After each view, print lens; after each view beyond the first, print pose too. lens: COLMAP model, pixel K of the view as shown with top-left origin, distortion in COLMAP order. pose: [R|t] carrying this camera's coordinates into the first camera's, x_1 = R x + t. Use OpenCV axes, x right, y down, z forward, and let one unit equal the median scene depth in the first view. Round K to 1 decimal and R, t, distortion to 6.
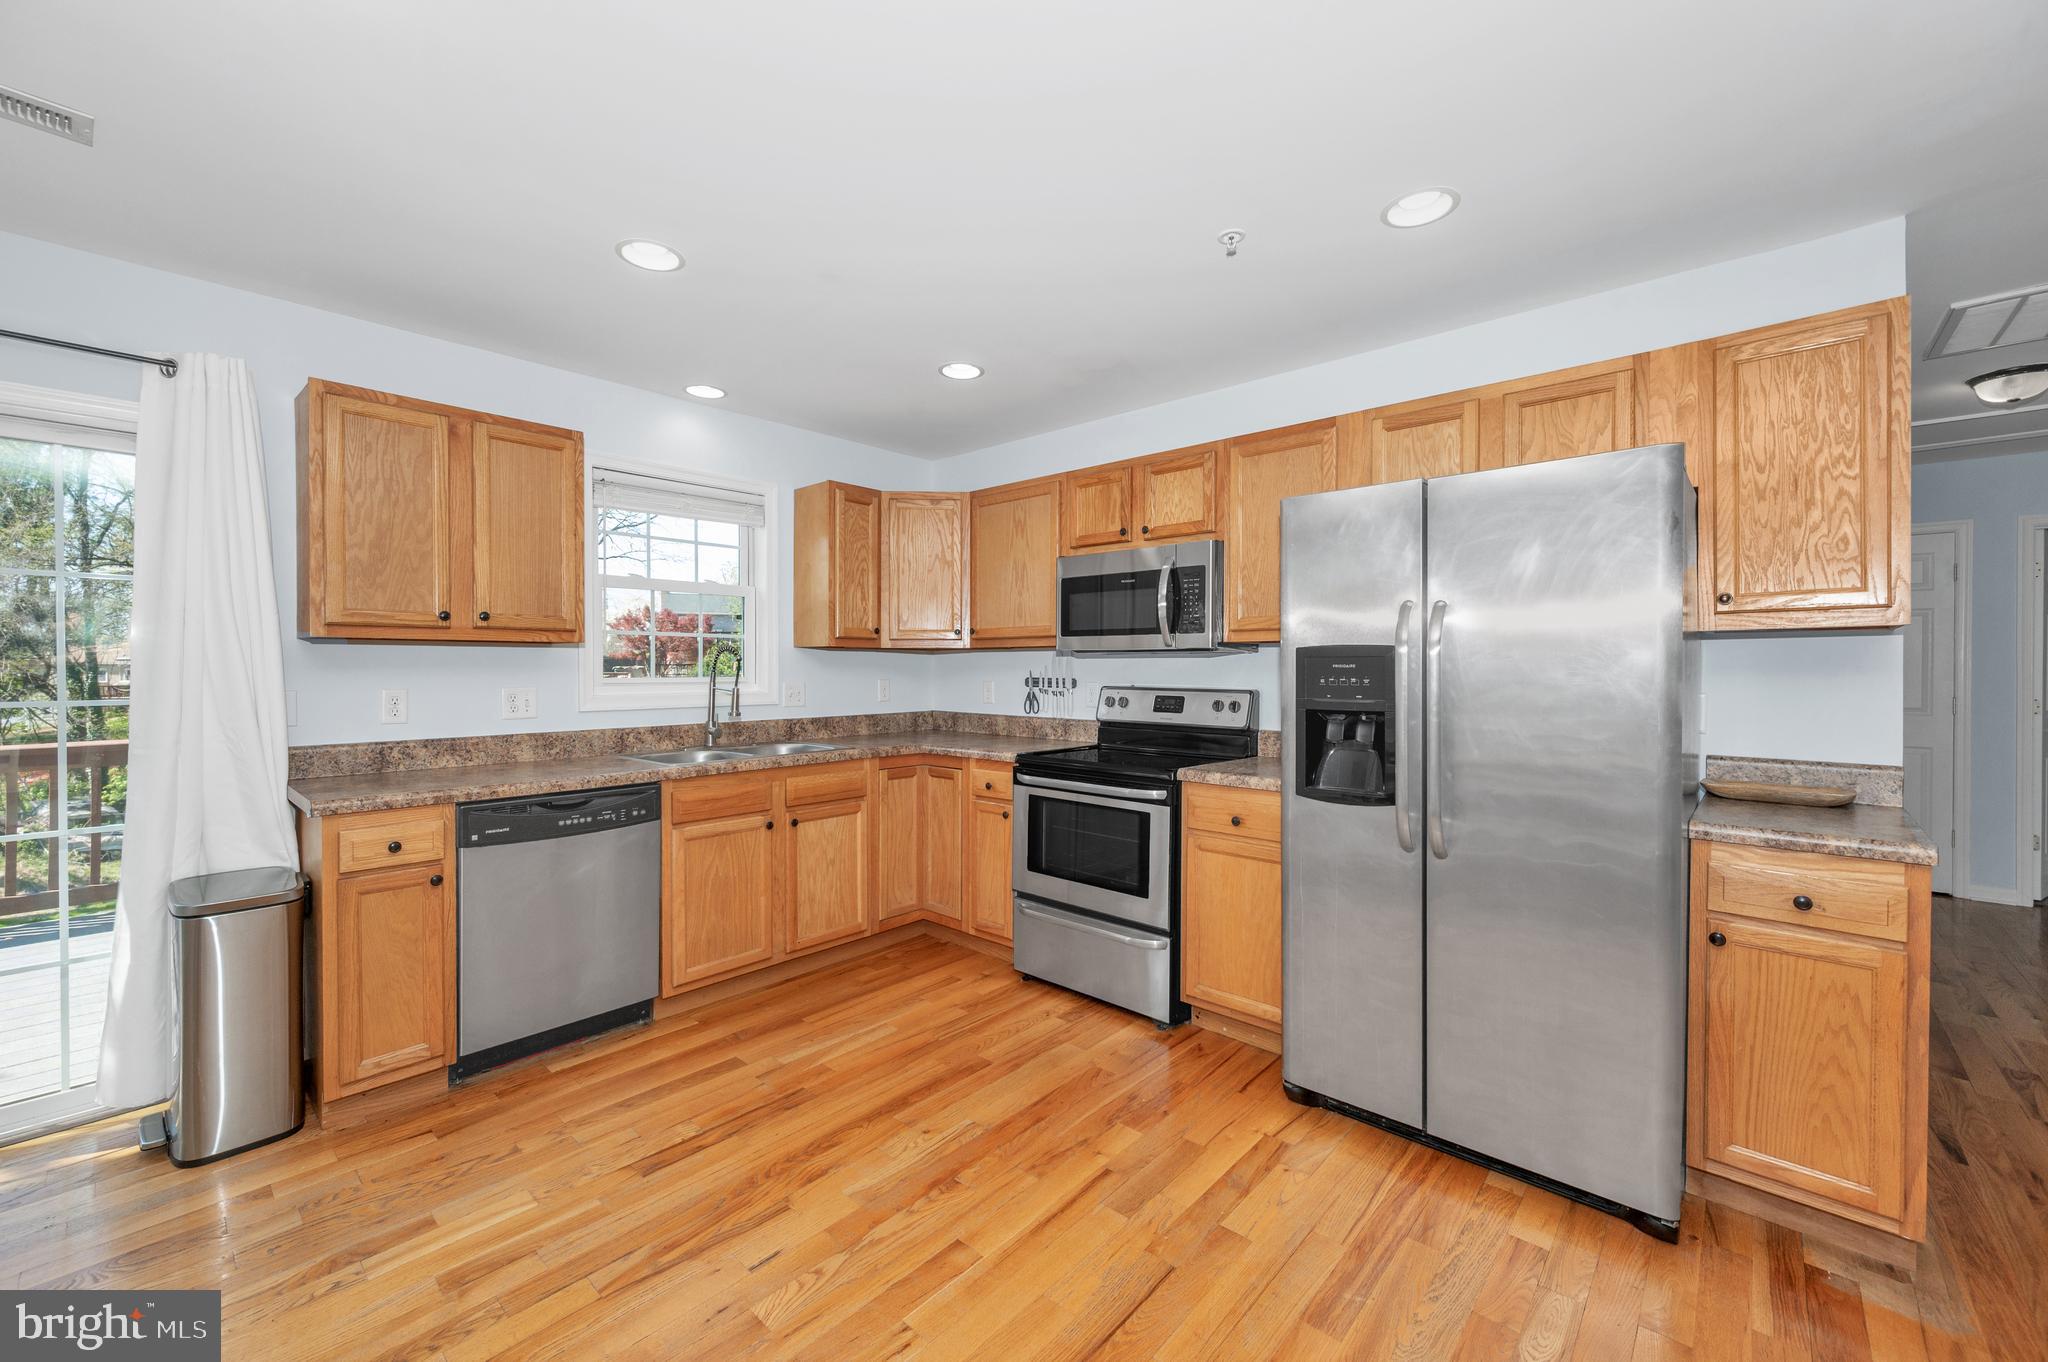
lens RADIAL K [[804.4, 0, 1015.3], [0, 804.4, 676.1], [0, 0, 1]] dist [-0.004898, 0.001102]
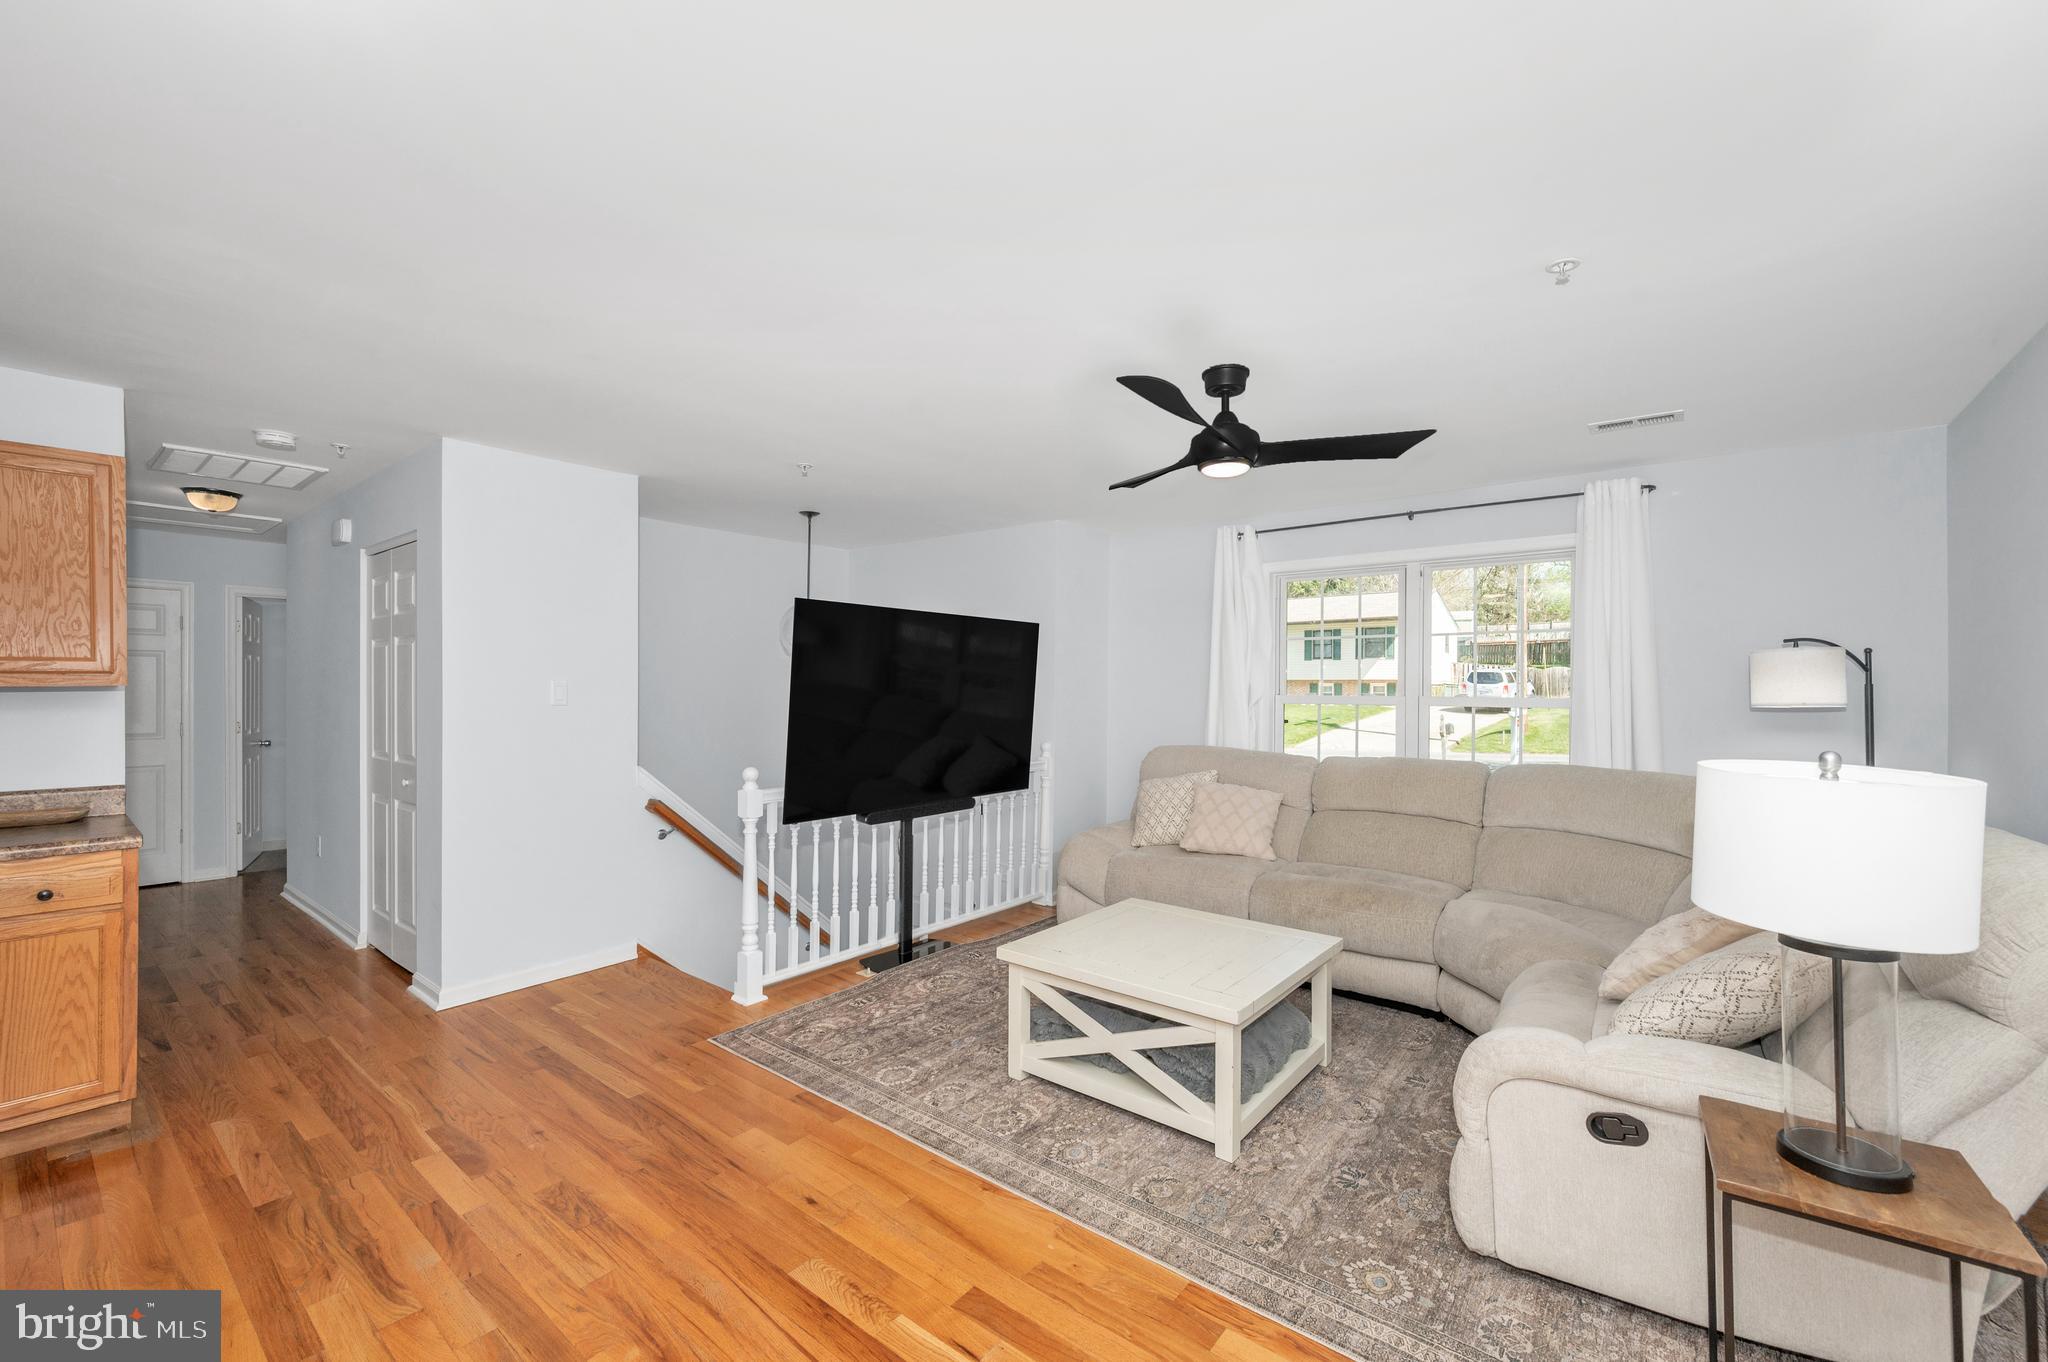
lens RADIAL K [[843.7, 0, 1037.8], [0, 843.7, 684.9], [0, 0, 1]] dist [-0.009098, 0.003442]
pose [[-0.073939, 0.000990, 0.997262, -0.332595], [0.008260, 0.999966, -0.000381, -0.033934], [-0.997229, 0.008210, -0.073945, -0.342437]]
